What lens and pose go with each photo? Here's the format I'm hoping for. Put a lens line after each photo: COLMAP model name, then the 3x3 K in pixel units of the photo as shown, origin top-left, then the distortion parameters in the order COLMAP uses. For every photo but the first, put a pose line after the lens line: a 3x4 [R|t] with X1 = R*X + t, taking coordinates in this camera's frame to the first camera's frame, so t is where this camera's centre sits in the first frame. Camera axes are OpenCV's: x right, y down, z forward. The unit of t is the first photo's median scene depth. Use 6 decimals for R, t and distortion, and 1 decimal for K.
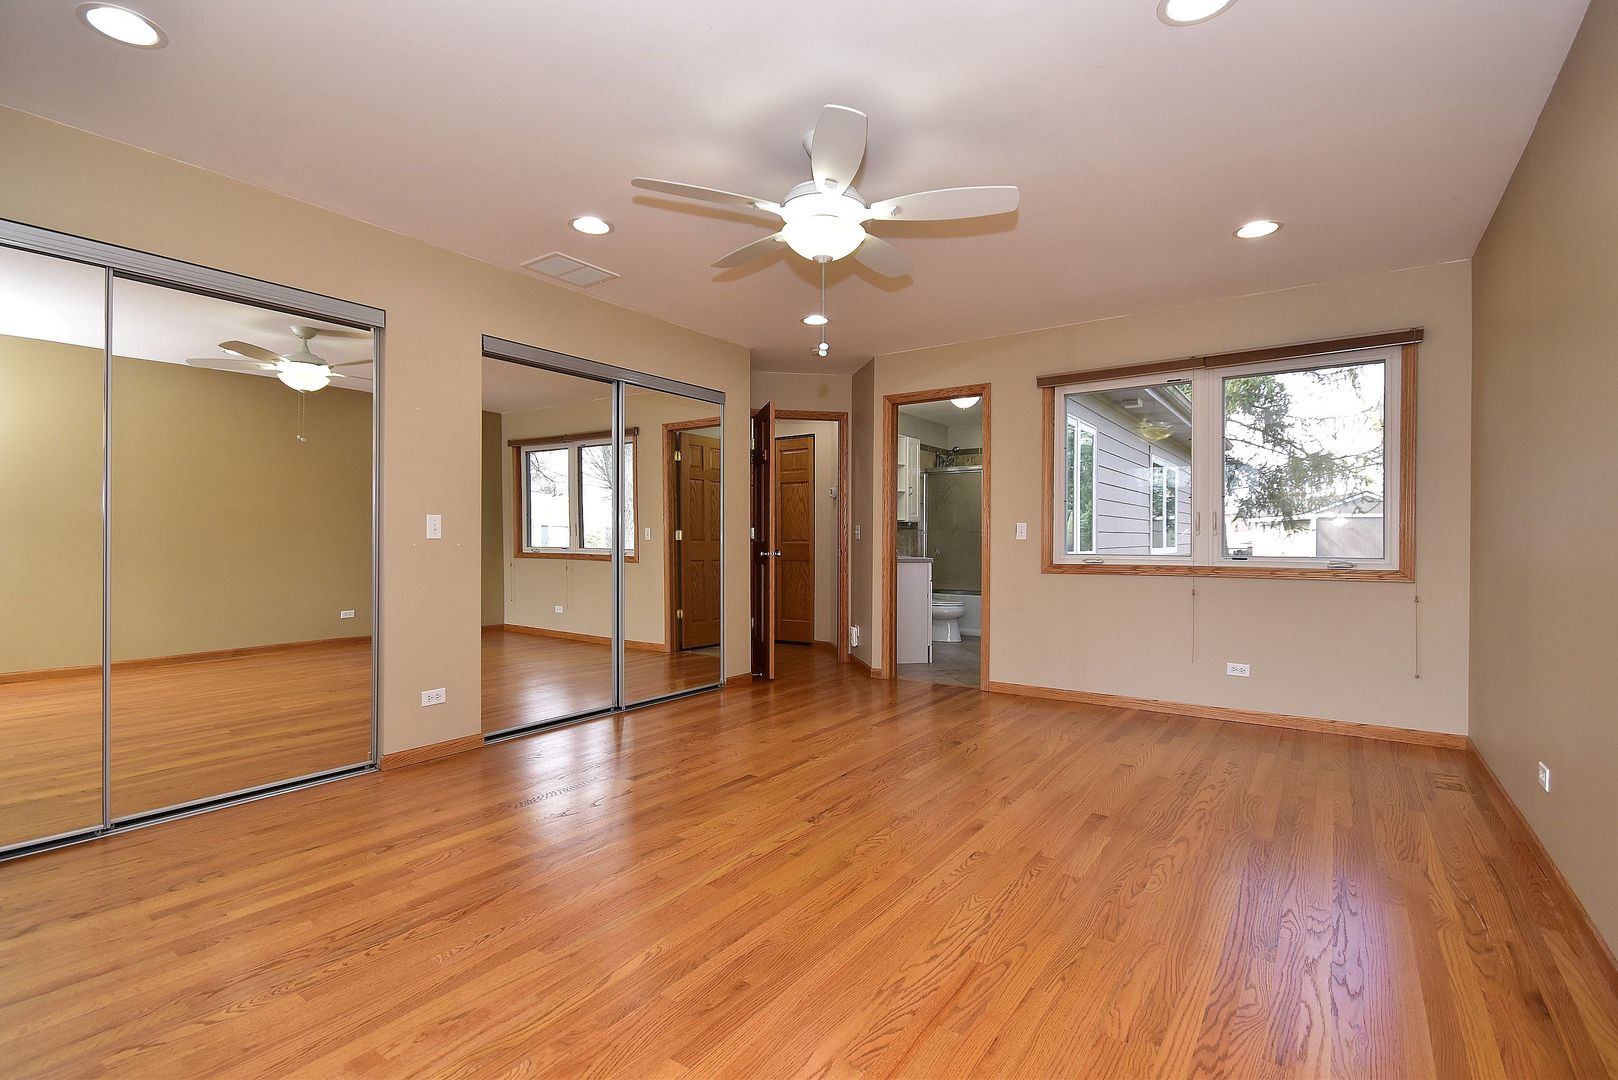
lens RADIAL K [[746.1, 0, 794.8], [0, 746.1, 537.5], [0, 0, 1]] dist [0.007976, -0.002131]
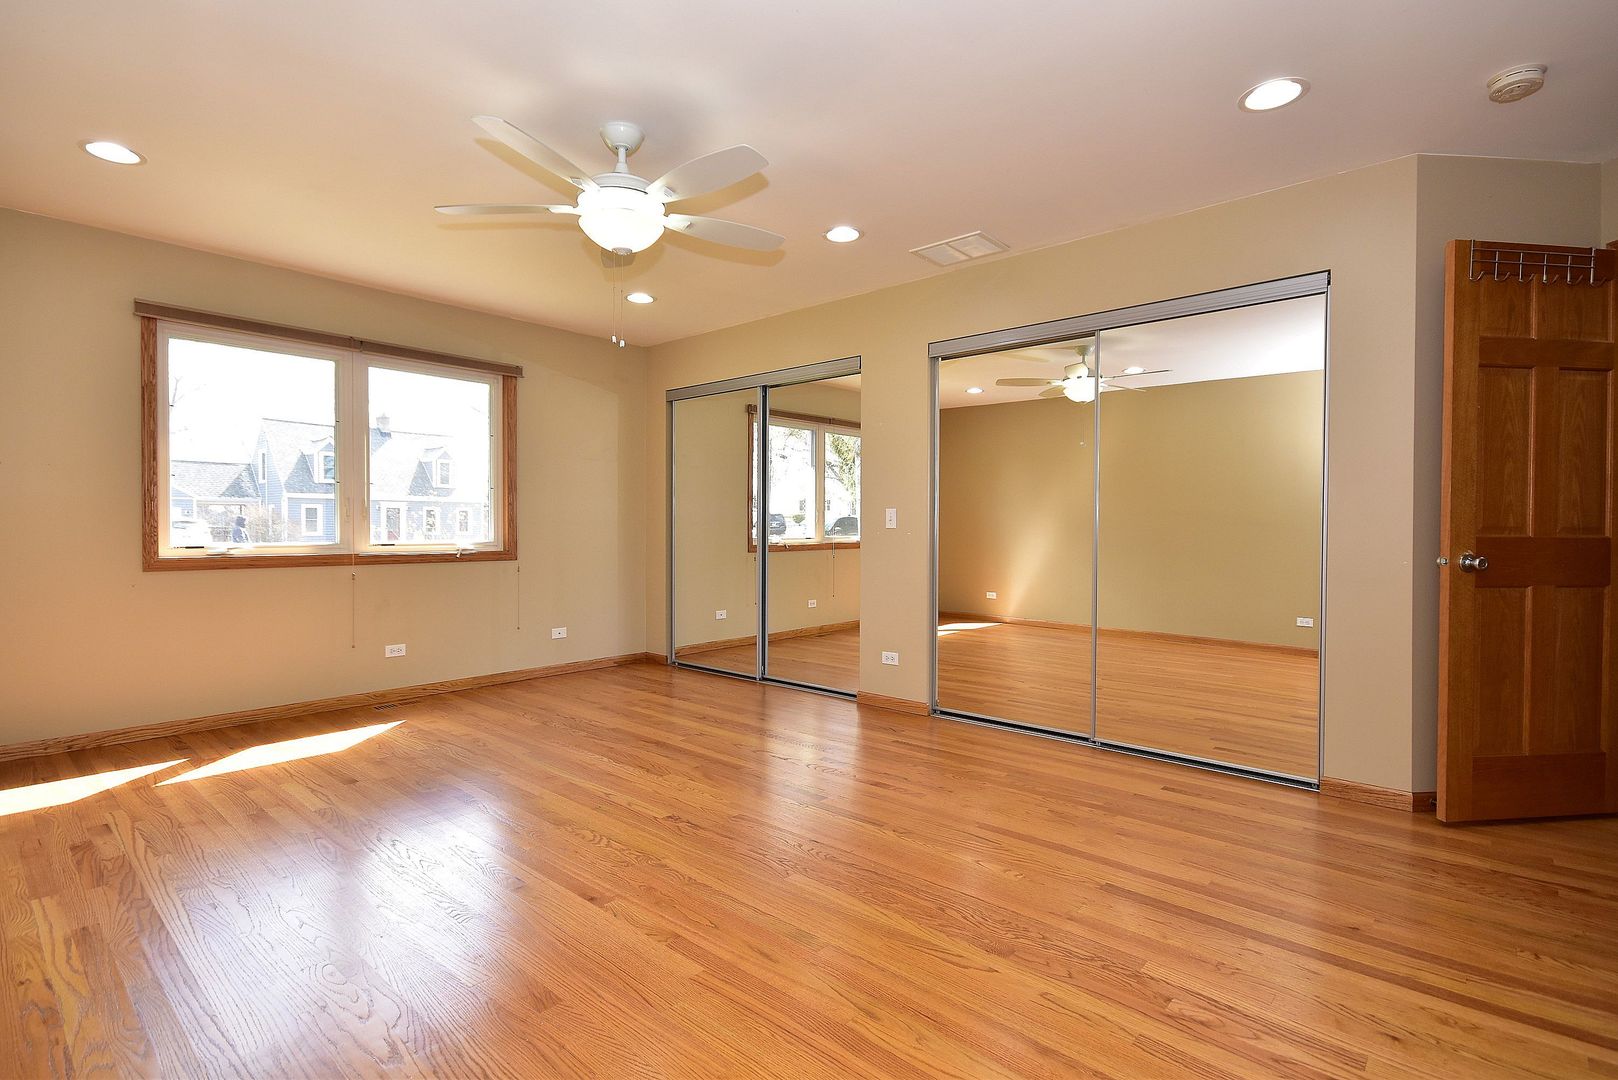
lens RADIAL K [[764.0, 0, 796.0], [0, 764.0, 536.6], [0, 0, 1]] dist [0.009353, -0.005878]
pose [[-0.099515, 0.006801, -0.995013, 1.024102], [-0.014067, 0.999867, 0.008241, 0.008660], [0.994937, 0.014817, -0.099406, 1.308714]]
